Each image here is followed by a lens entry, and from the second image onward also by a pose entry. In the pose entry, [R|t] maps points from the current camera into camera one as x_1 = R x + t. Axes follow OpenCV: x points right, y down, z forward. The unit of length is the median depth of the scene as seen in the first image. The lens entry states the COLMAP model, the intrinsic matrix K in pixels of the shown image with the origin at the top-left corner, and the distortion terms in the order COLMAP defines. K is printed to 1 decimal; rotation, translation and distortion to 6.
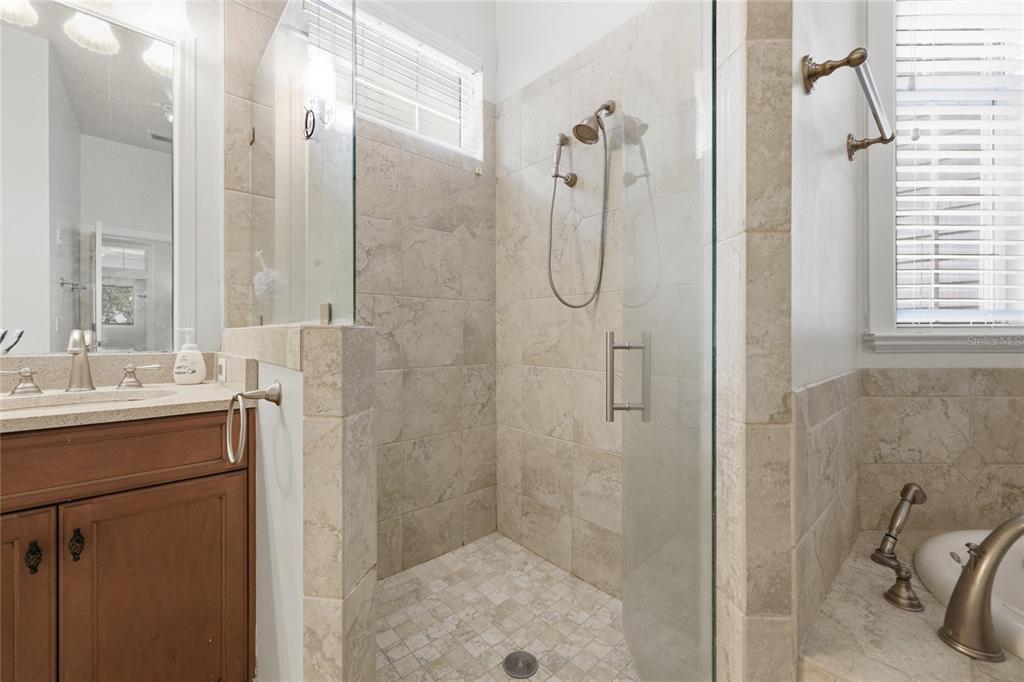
lens RADIAL K [[411.7, 0, 512.5], [0, 411.7, 336.4], [0, 0, 1]] dist [-0.000371, -0.000052]
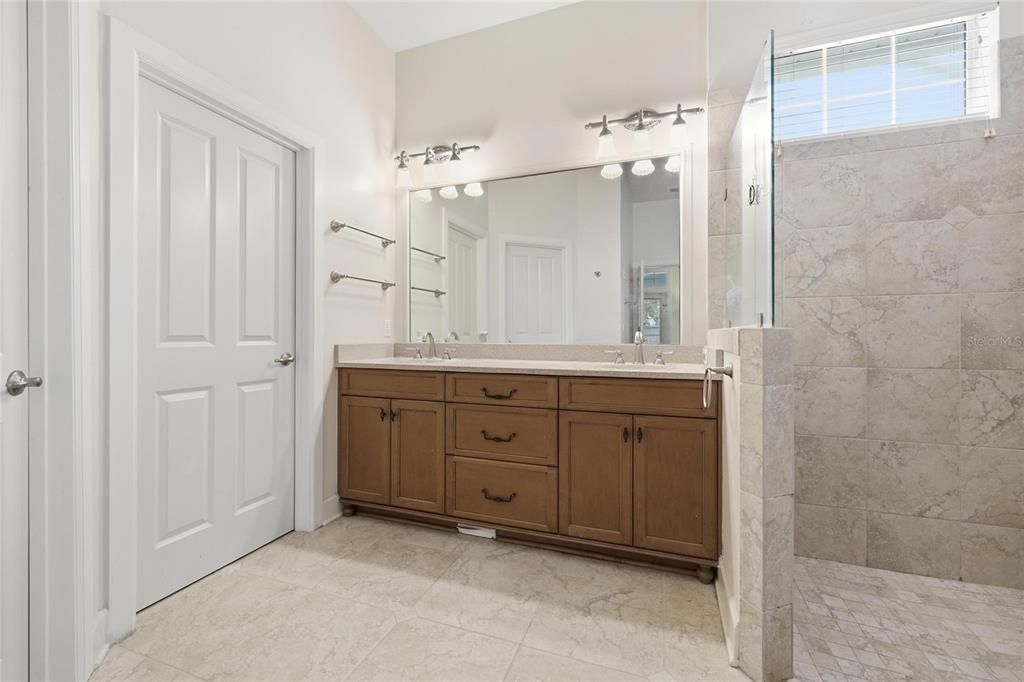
lens RADIAL K [[411.7, 0, 519.0], [0, 411.7, 334.0], [0, 0, 1]] dist [-0.000371, -0.000052]
pose [[0.477972, -0.001456, -0.878374, 0.303184], [-0.002062, 0.999994, -0.002780, 0.001580], [0.878373, 0.003140, 0.477966, -0.337461]]
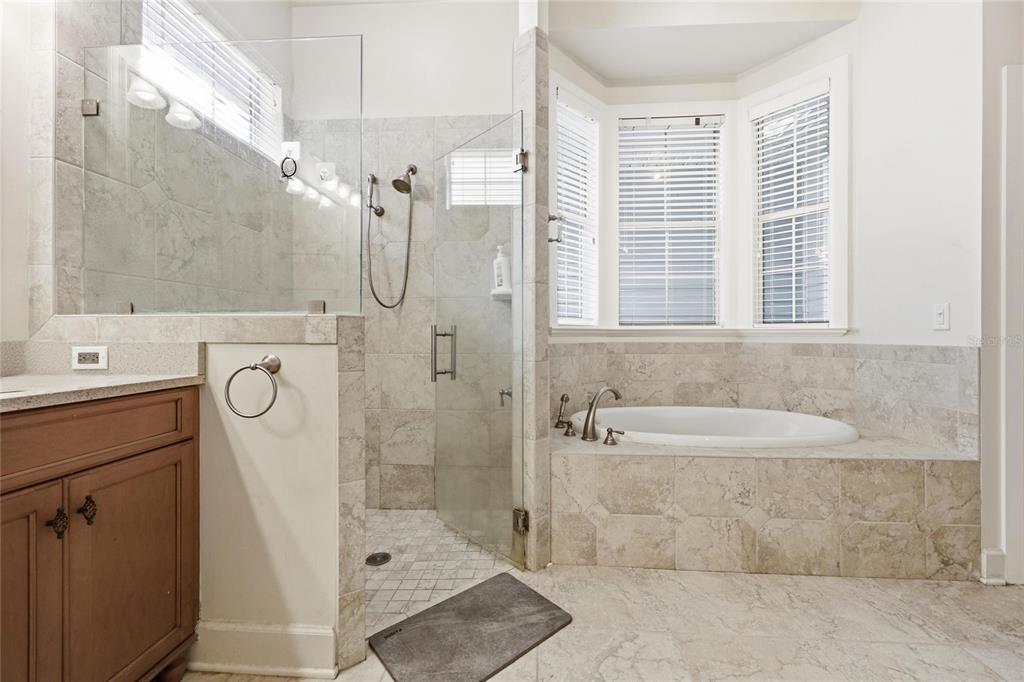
lens RADIAL K [[411.7, 0, 511.4], [0, 411.7, 334.1], [0, 0, 1]] dist [-0.000371, -0.000052]
pose [[0.727191, 0.001466, 0.686434, -0.633470], [0.001853, 0.999990, -0.004098, 0.031089], [-0.686433, 0.004252, 0.727181, -0.353147]]
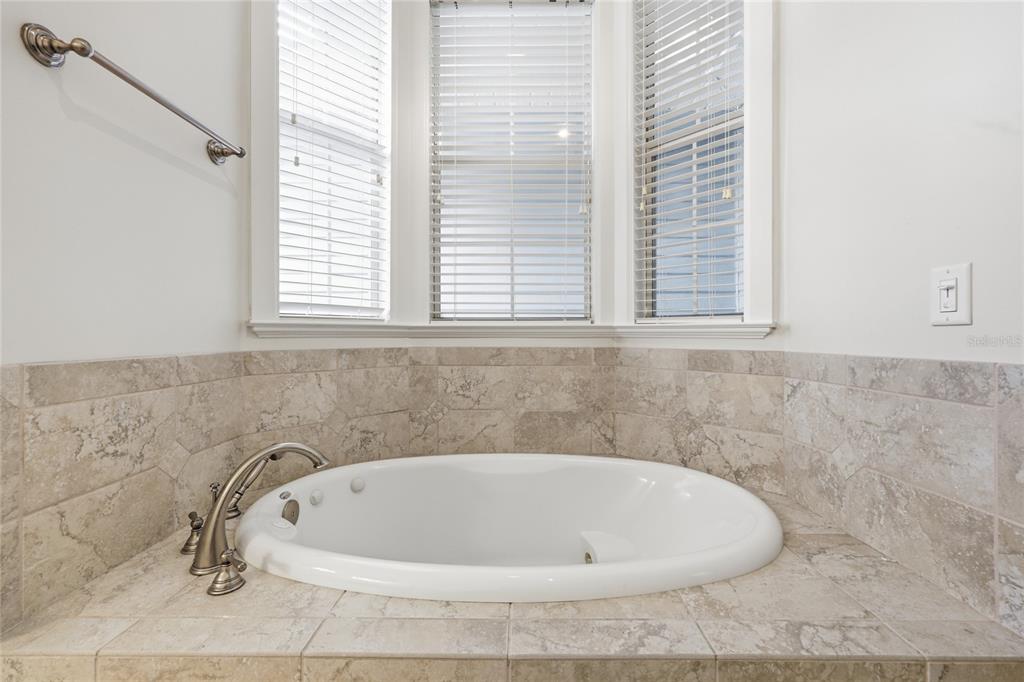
lens RADIAL K [[411.7, 0, 512.0], [0, 411.7, 333.1], [0, 0, 1]] dist [-0.000371, -0.000052]
pose [[0.682243, 0.005412, 0.731106, 0.443212], [0.000456, 0.999969, -0.007827, 0.030810], [-0.731126, 0.005673, 0.682219, -0.280905]]
